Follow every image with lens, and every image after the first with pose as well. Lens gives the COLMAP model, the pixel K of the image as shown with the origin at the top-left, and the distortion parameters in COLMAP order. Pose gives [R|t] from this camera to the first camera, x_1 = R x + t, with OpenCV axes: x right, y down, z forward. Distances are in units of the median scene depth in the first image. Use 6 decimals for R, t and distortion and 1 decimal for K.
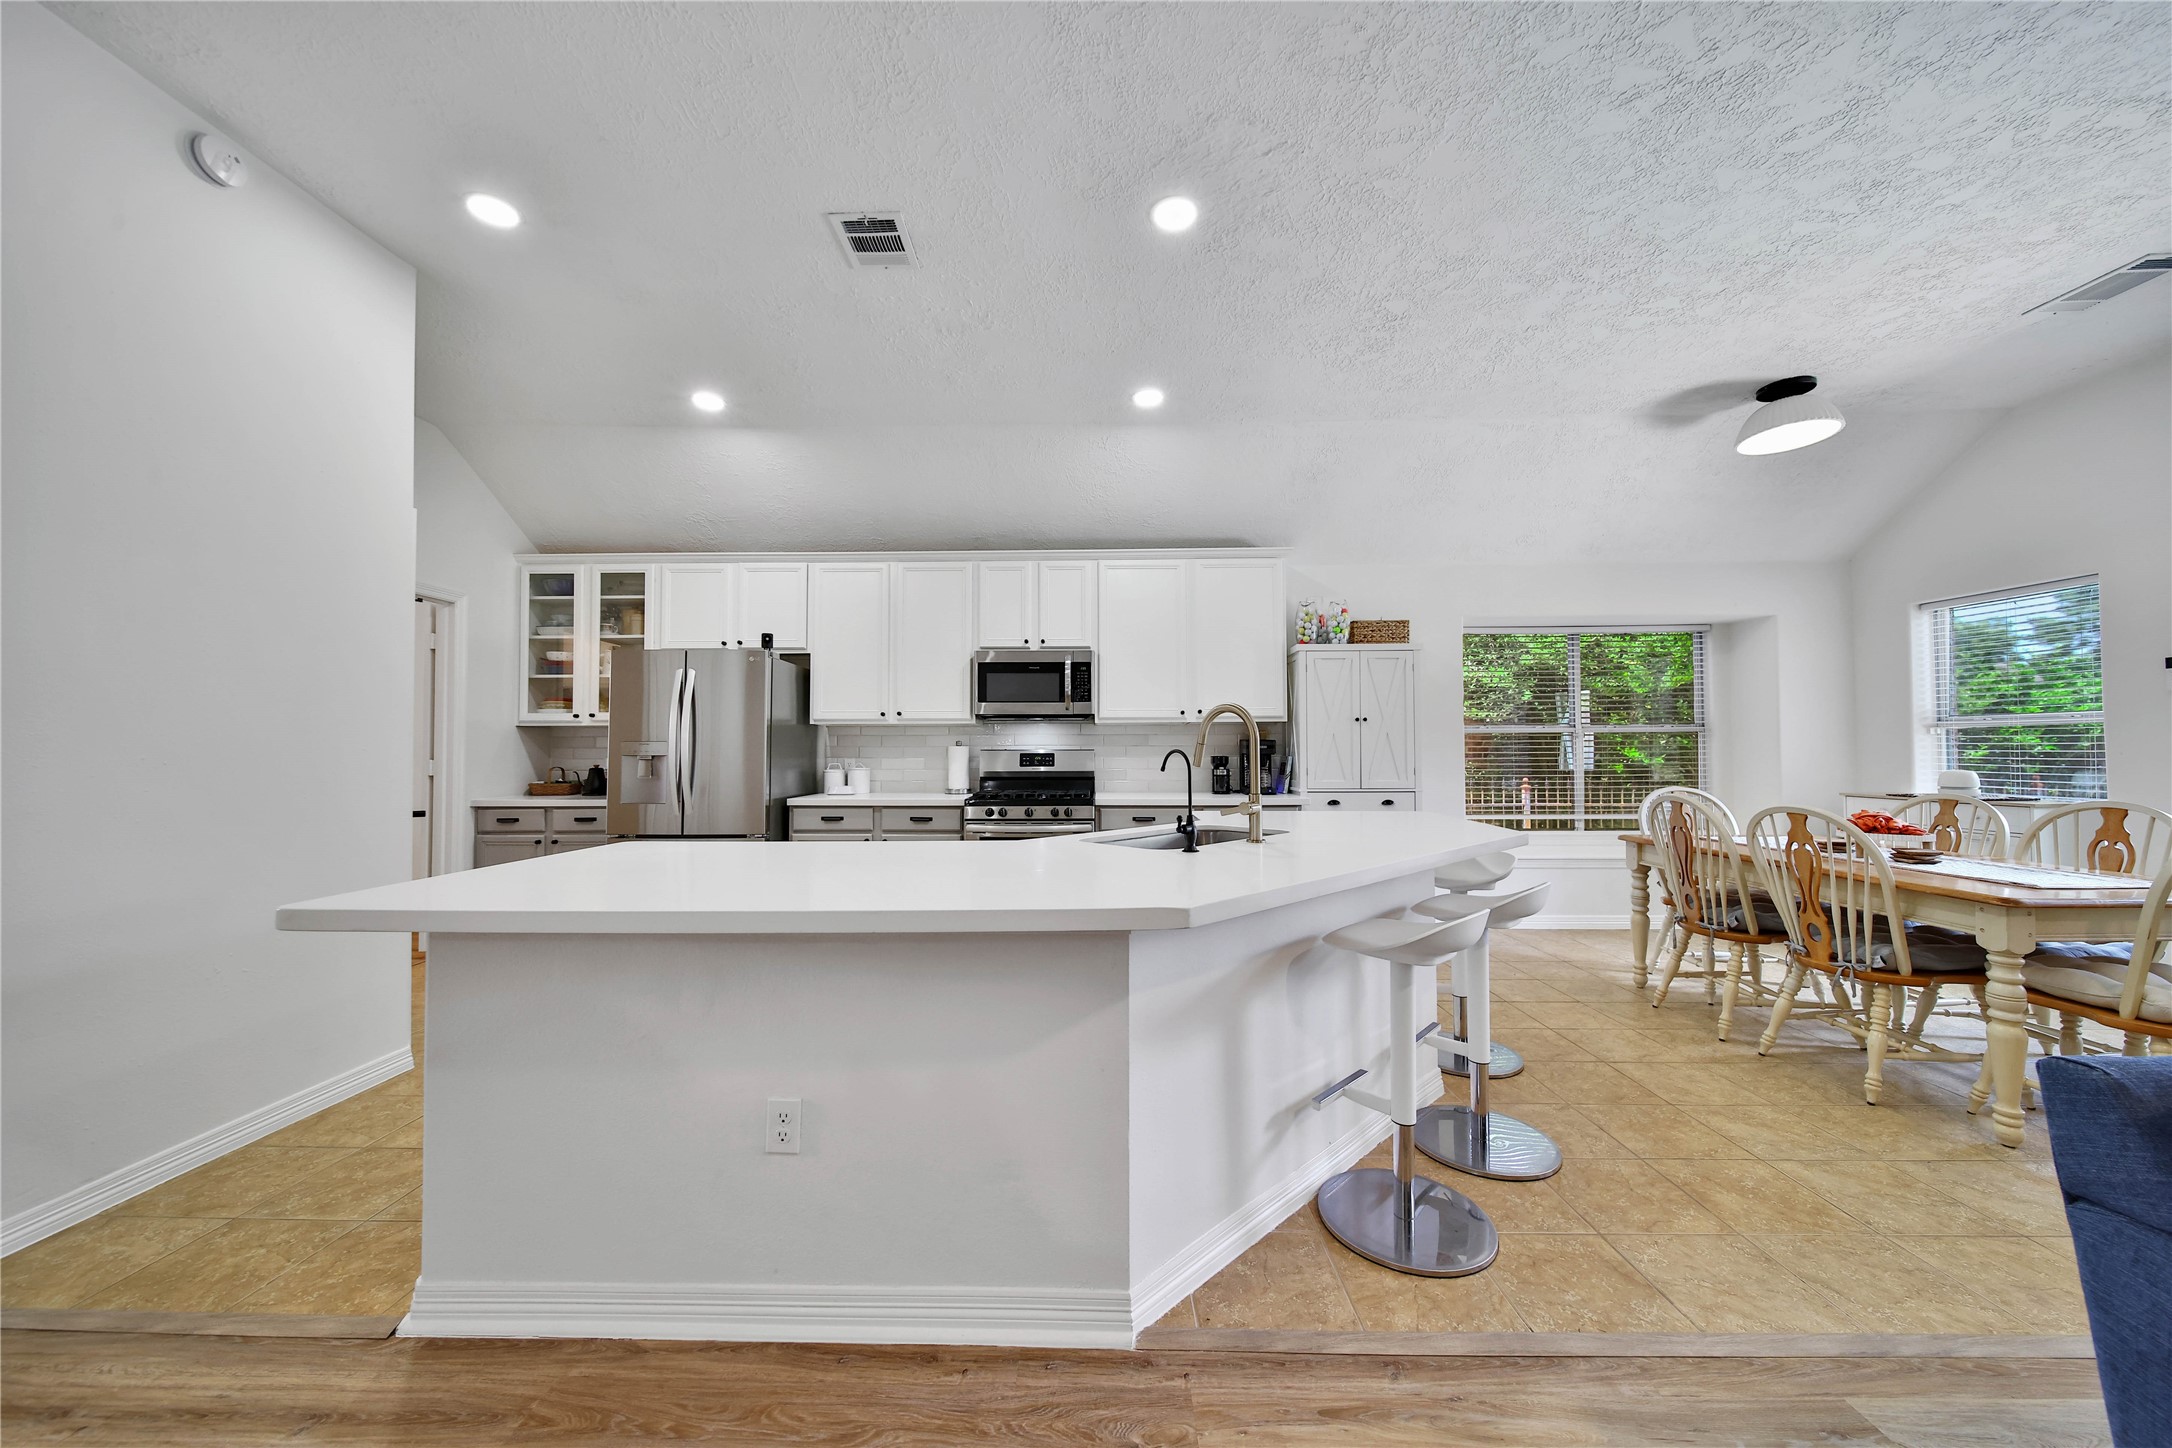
lens RADIAL K [[757.9, 0, 1082.9], [0, 757.9, 735.2], [0, 0, 1]] dist [-0.001151, -0.001107]
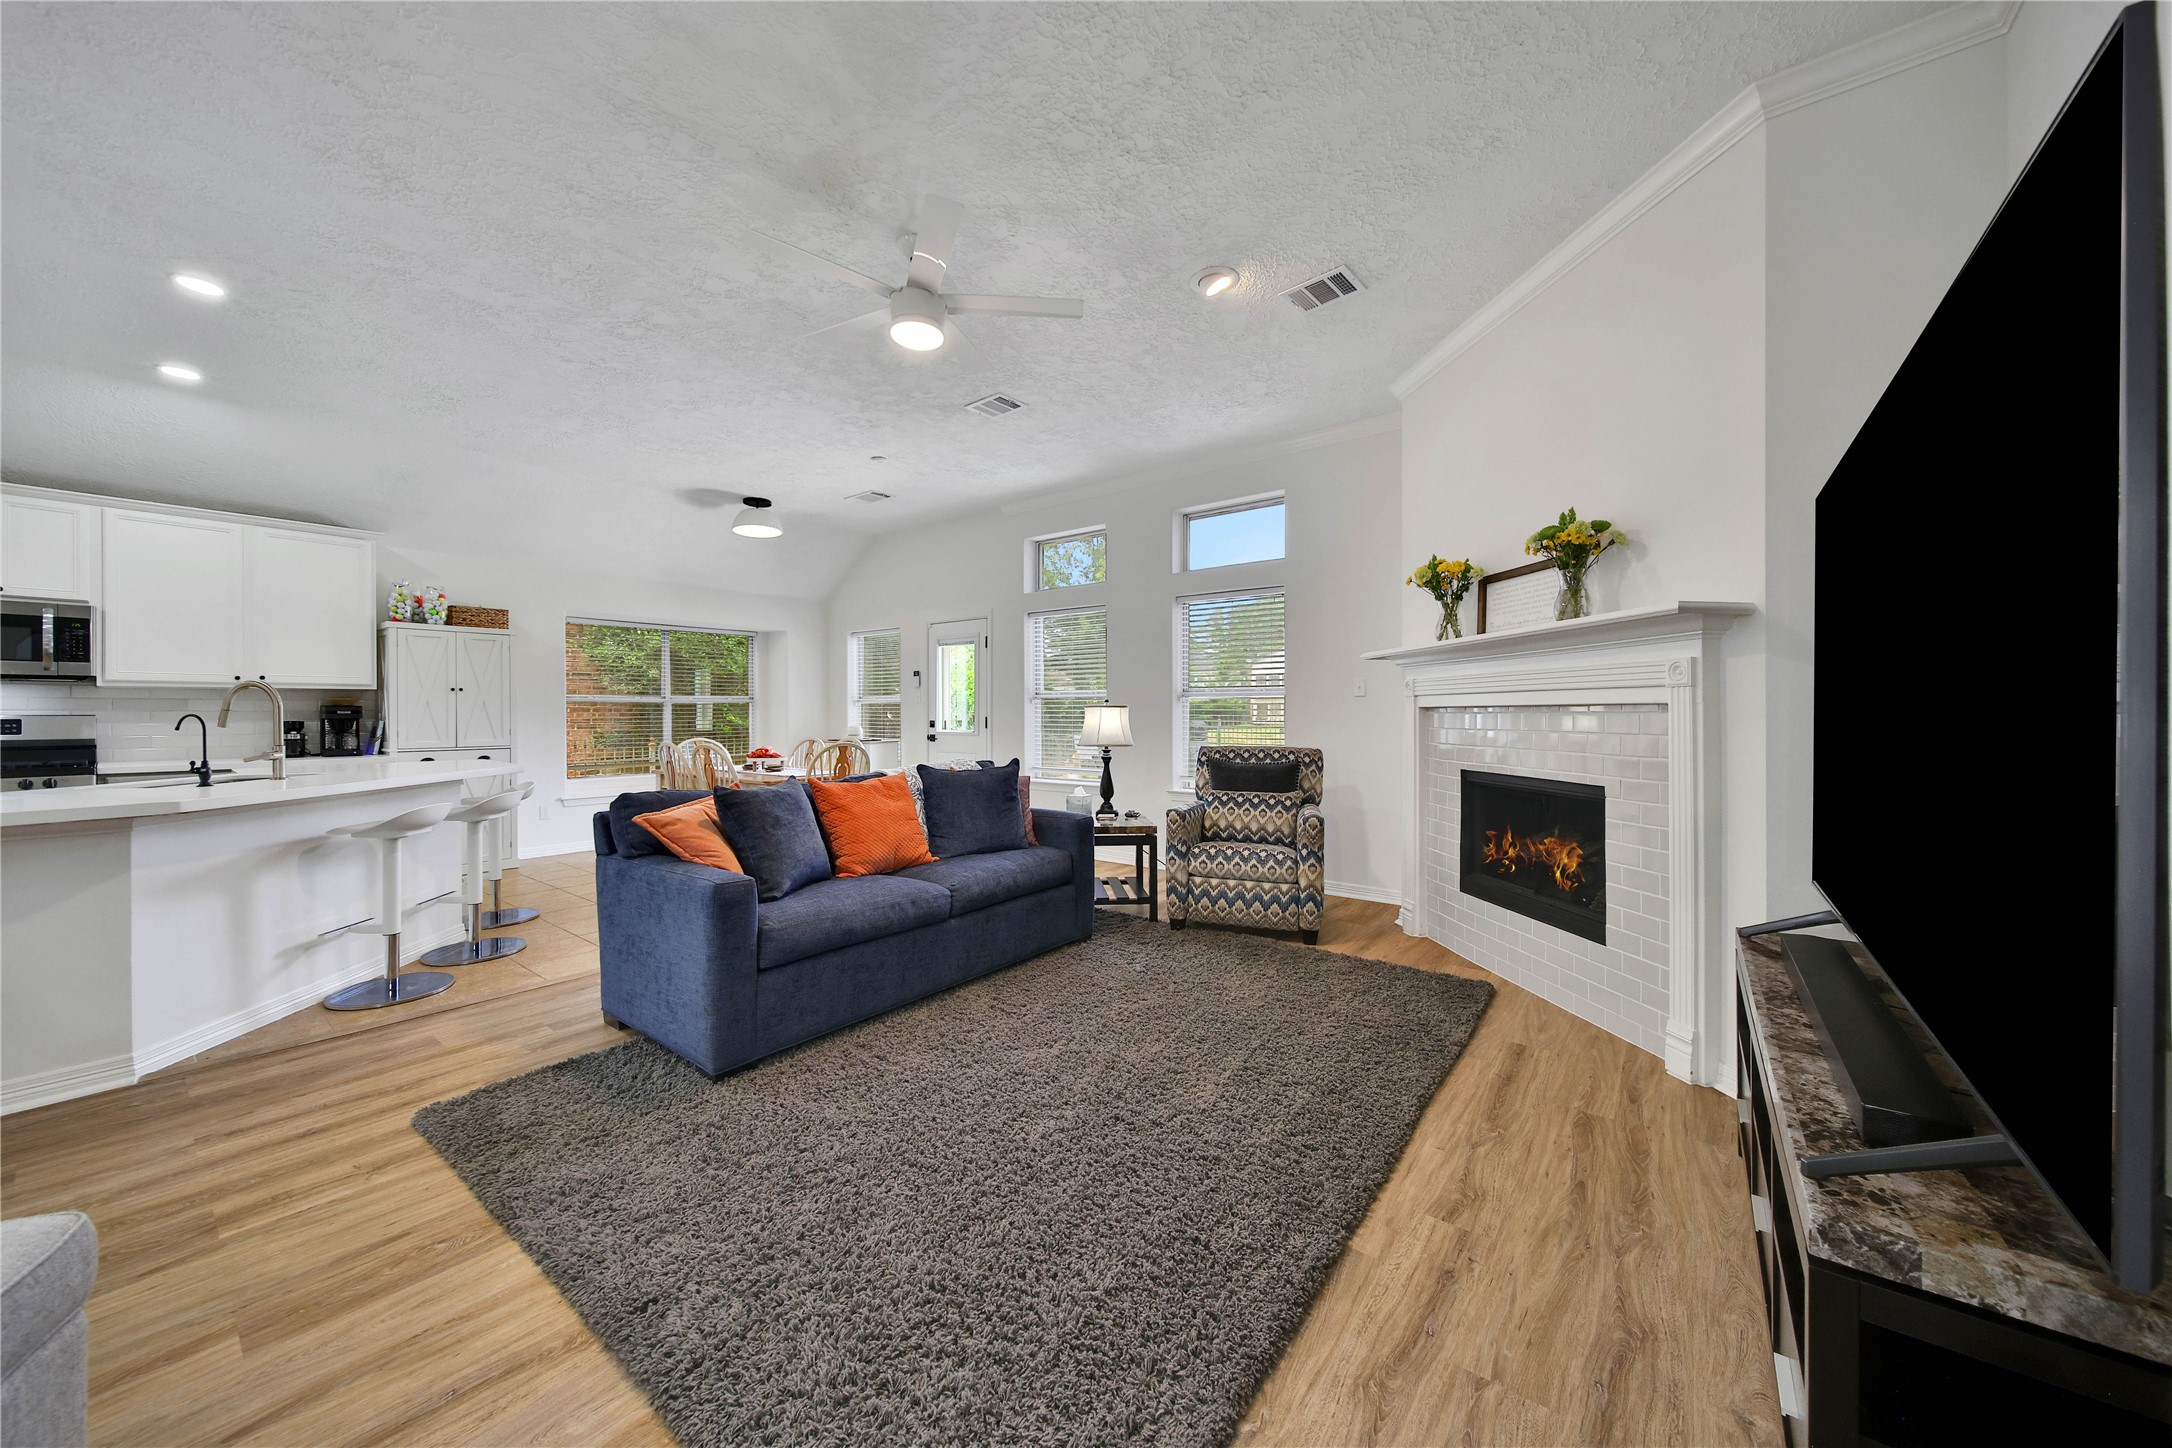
lens RADIAL K [[757.9, 0, 1081.8], [0, 757.9, 717.1], [0, 0, 1]] dist [-0.001151, -0.001107]
pose [[0.596685, -0.003938, 0.802466, -0.005557], [-0.013694, 0.999792, 0.015089, -0.008321], [-0.802359, -0.019992, 0.596507, -0.503630]]
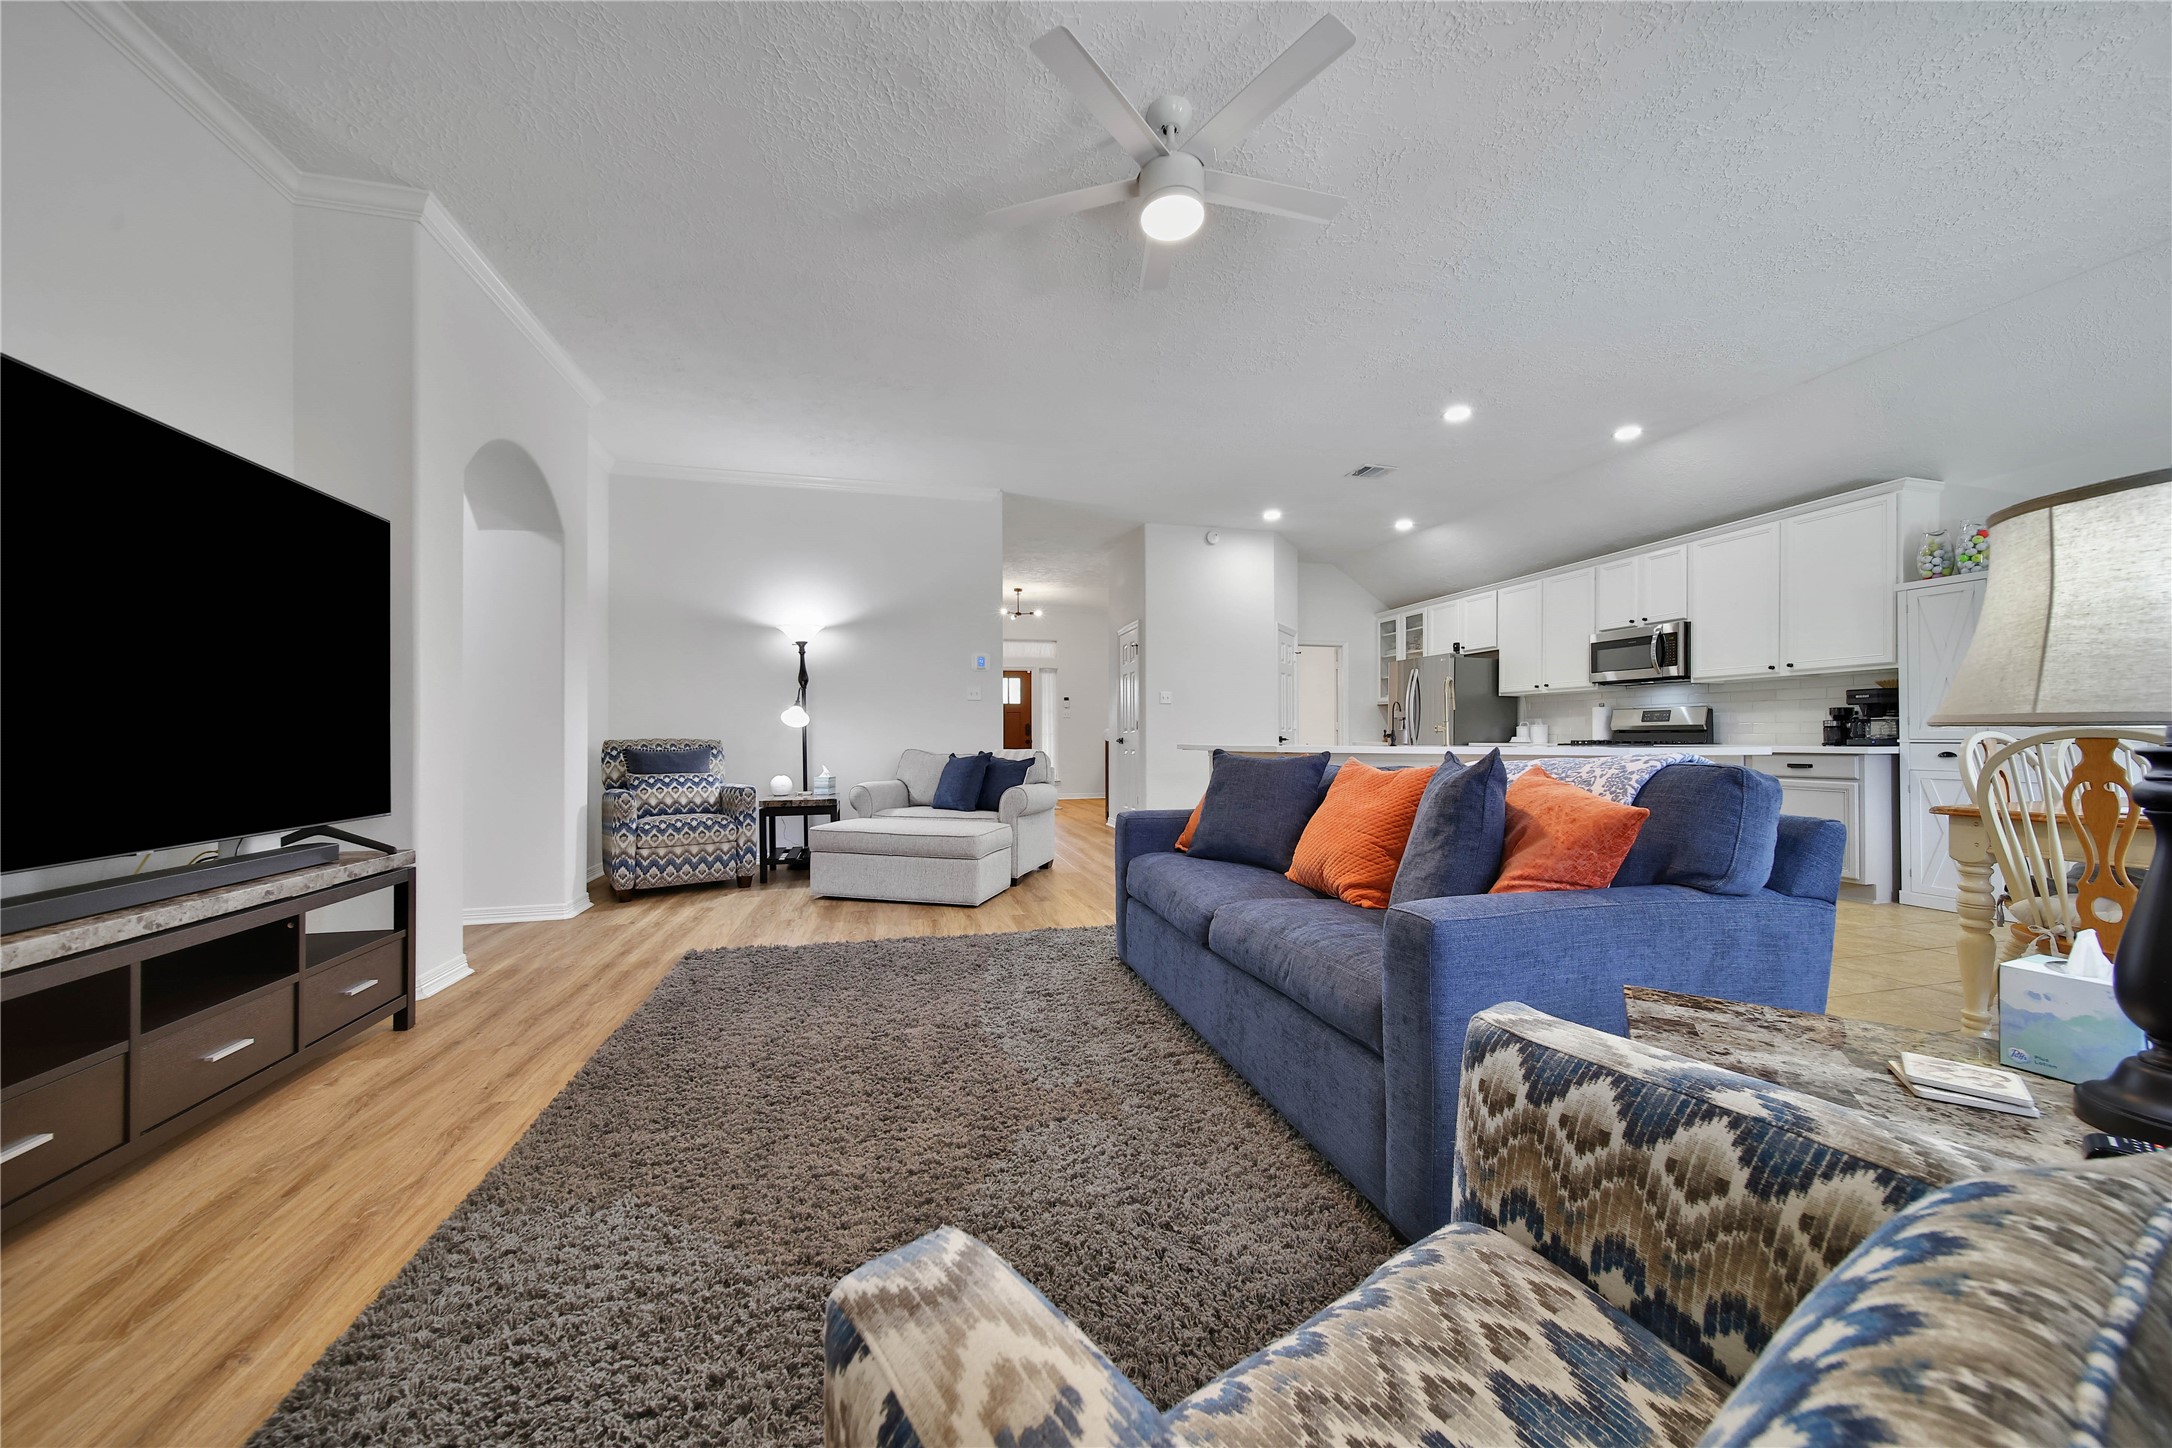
lens RADIAL K [[757.9, 0, 1081.2], [0, 757.9, 734.1], [0, 0, 1]] dist [-0.001151, -0.001107]
pose [[0.260698, -0.001449, -0.965419, 0.912592], [0.021388, 0.999762, 0.004275, 0.038359], [0.965183, -0.021763, 0.260667, -0.213633]]
